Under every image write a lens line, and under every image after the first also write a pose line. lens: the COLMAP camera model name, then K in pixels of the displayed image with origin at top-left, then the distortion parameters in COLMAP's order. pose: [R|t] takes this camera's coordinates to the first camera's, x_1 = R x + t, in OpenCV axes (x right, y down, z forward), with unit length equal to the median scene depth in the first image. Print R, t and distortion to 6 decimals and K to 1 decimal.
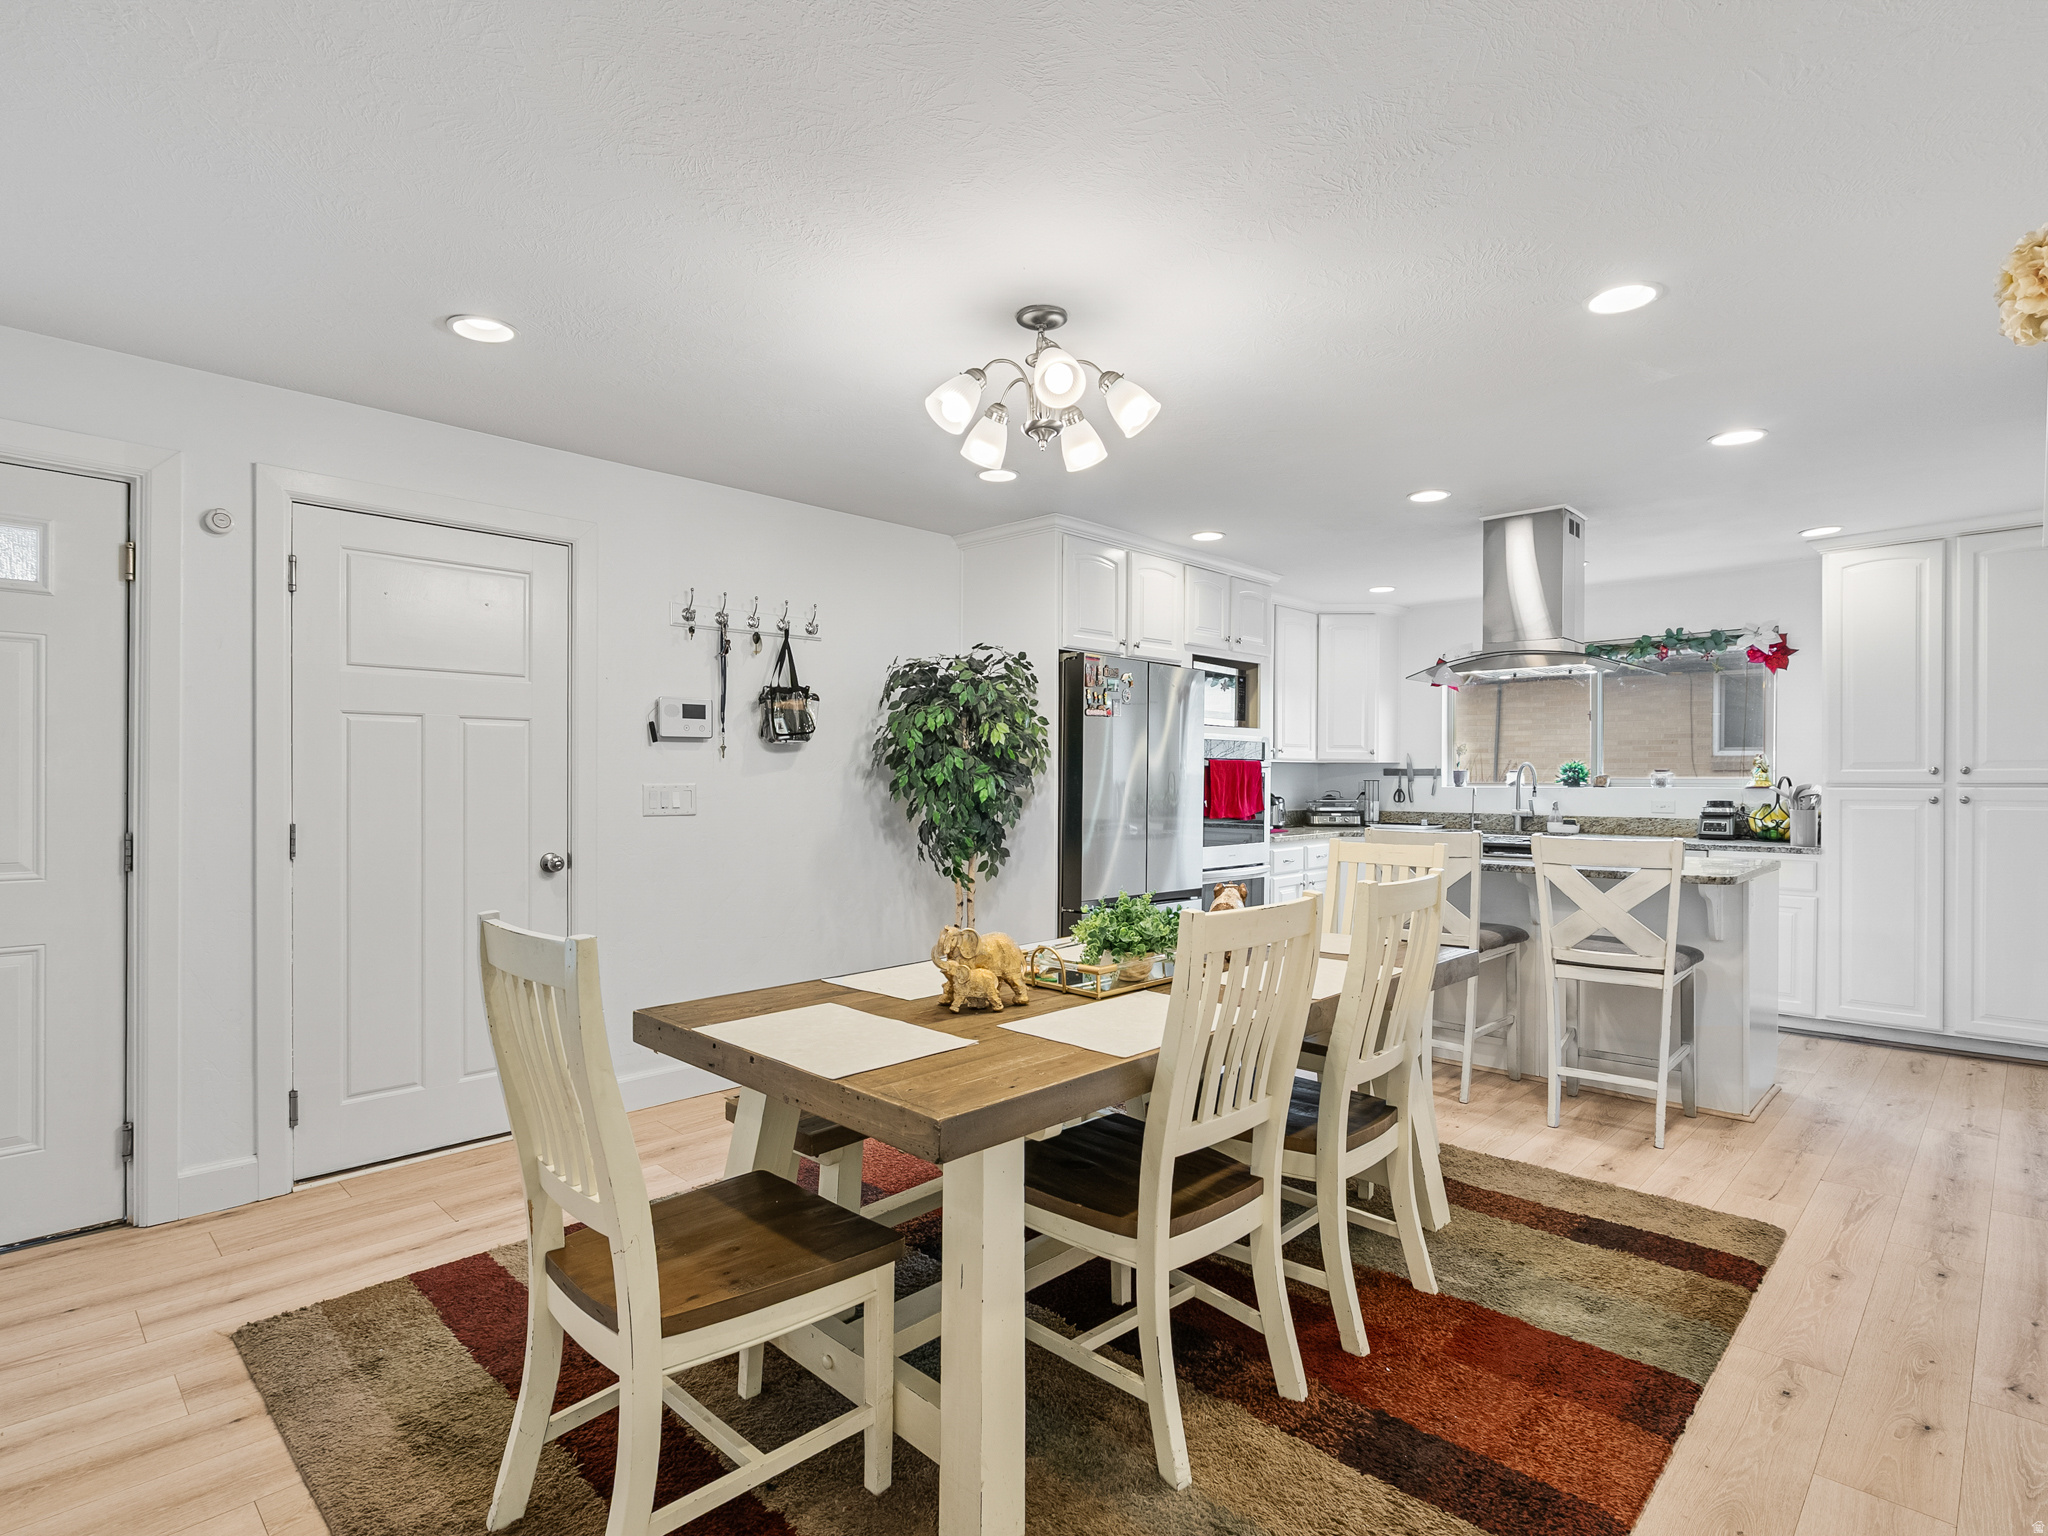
lens RADIAL K [[1043.9, 0, 1019.2], [0, 1043.9, 786.2], [0, 0, 1]] dist [-0.004126, 0.001895]
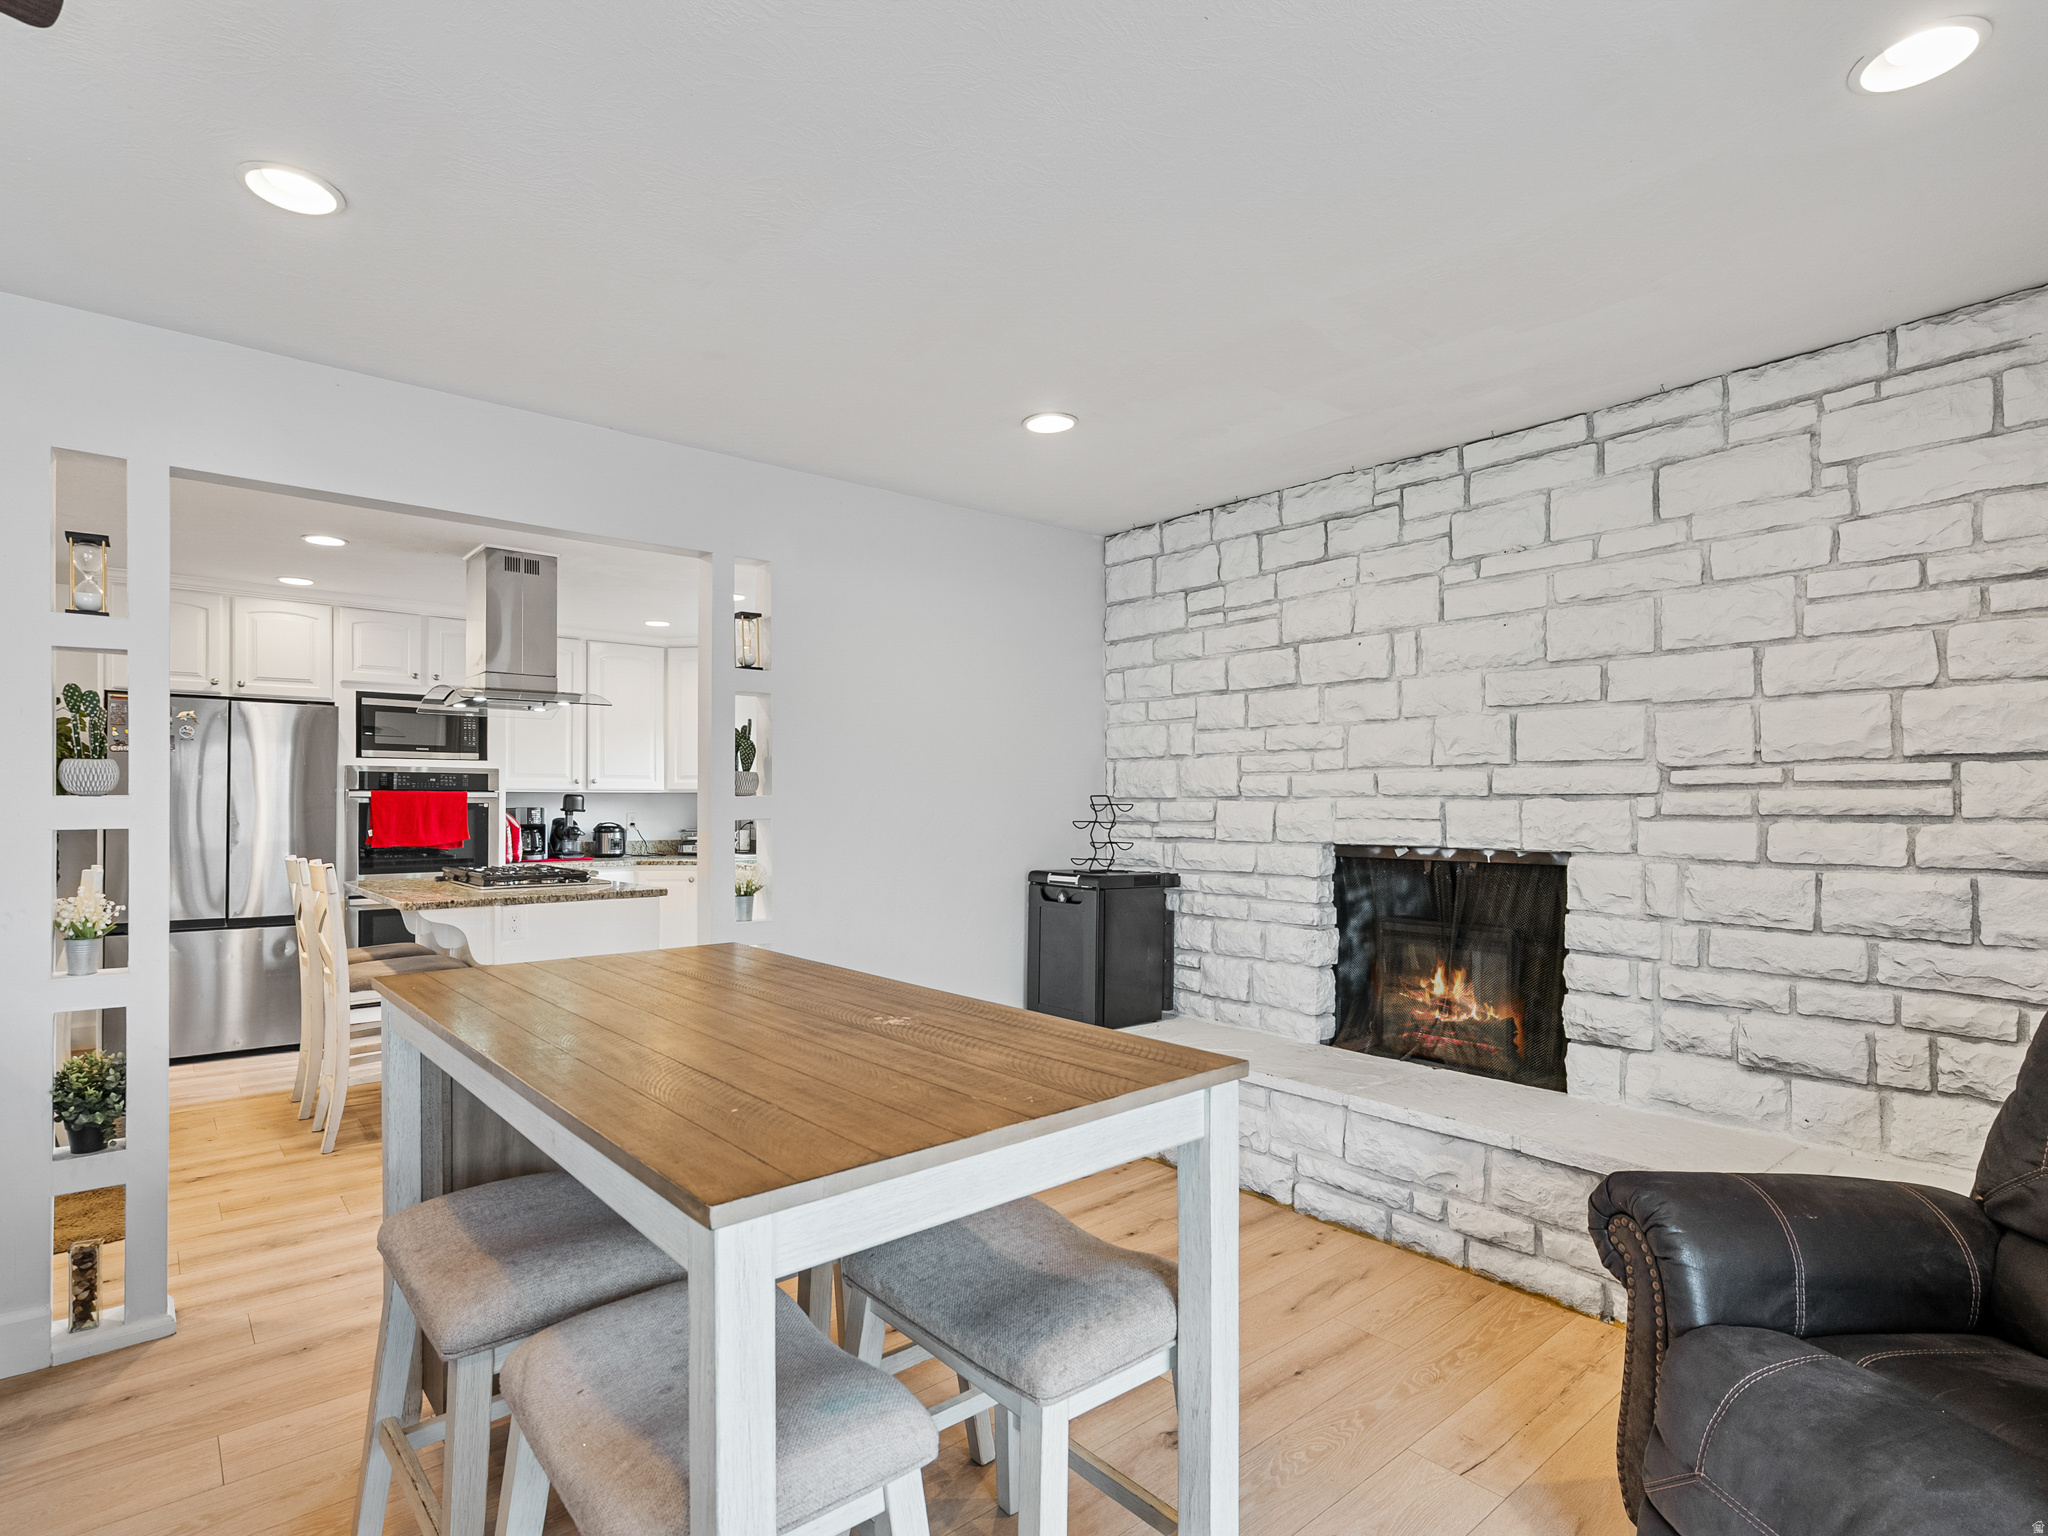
lens RADIAL K [[1043.9, 0, 1025.0], [0, 1043.9, 789.2], [0, 0, 1]] dist [-0.004126, 0.001895]
pose [[0.995318, -0.005951, -0.096469, 0.895112], [0.003400, 0.999641, -0.026585, 0.002881], [0.096592, 0.026133, 0.994981, 0.017693]]
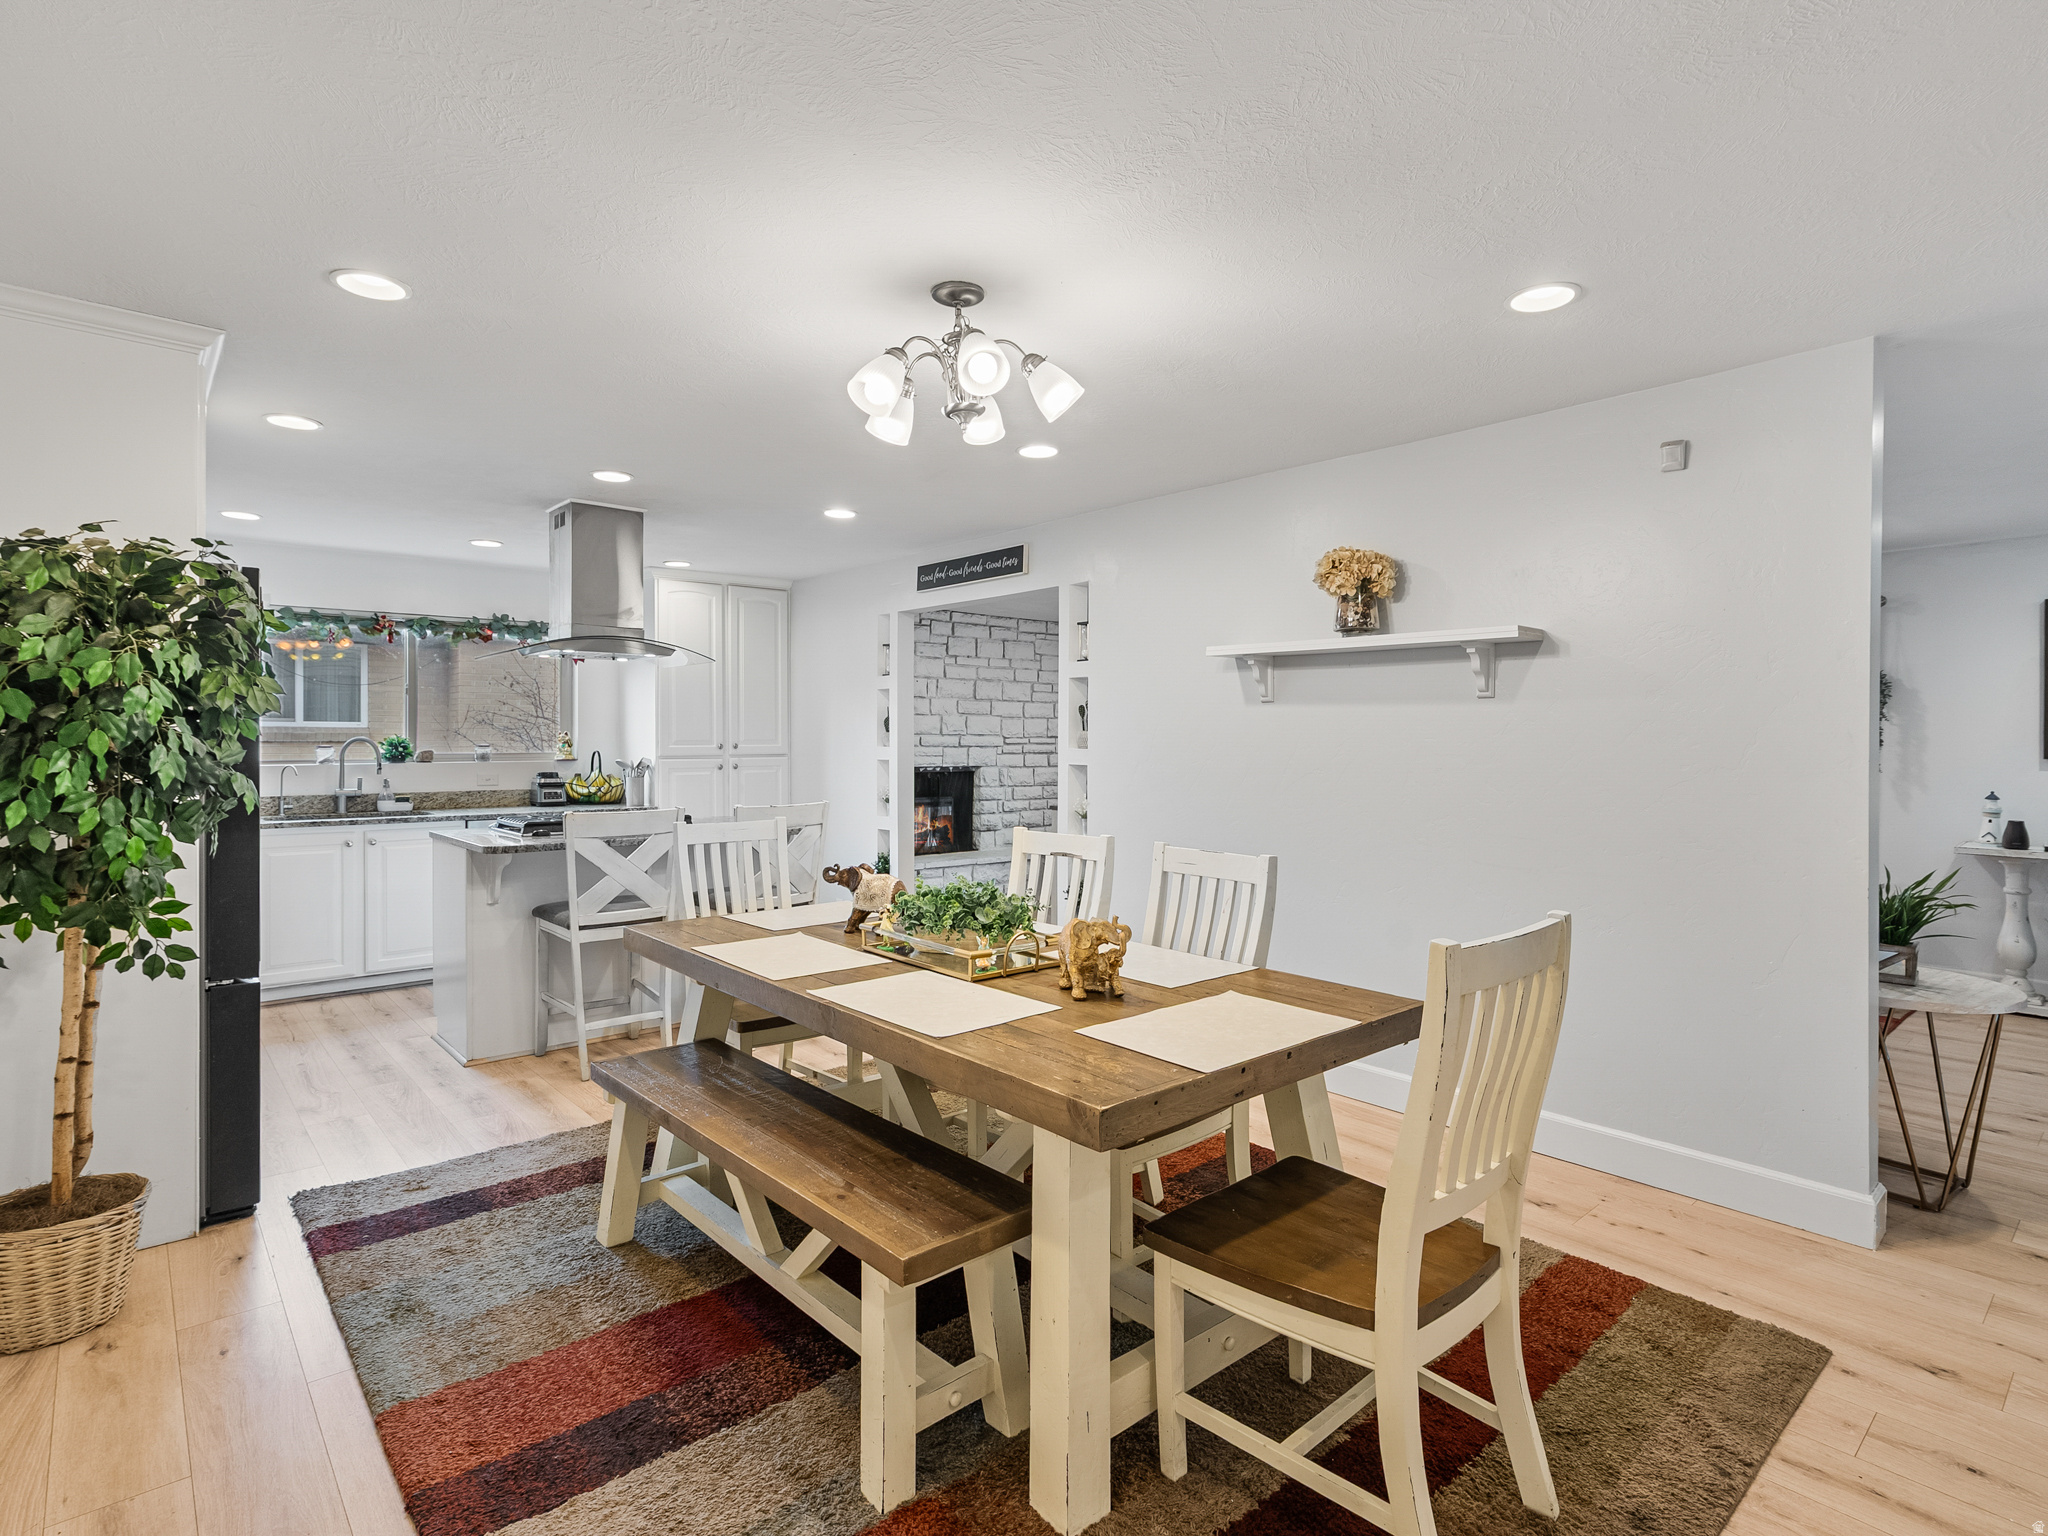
lens RADIAL K [[1043.9, 0, 1024.1], [0, 1043.9, 749.1], [0, 0, 1]] dist [-0.004126, 0.001895]
pose [[0.080126, -0.009063, 0.996744, -0.428741], [0.010714, 0.999909, 0.008230, -0.015327], [-0.996727, 0.010019, 0.080216, 0.393422]]
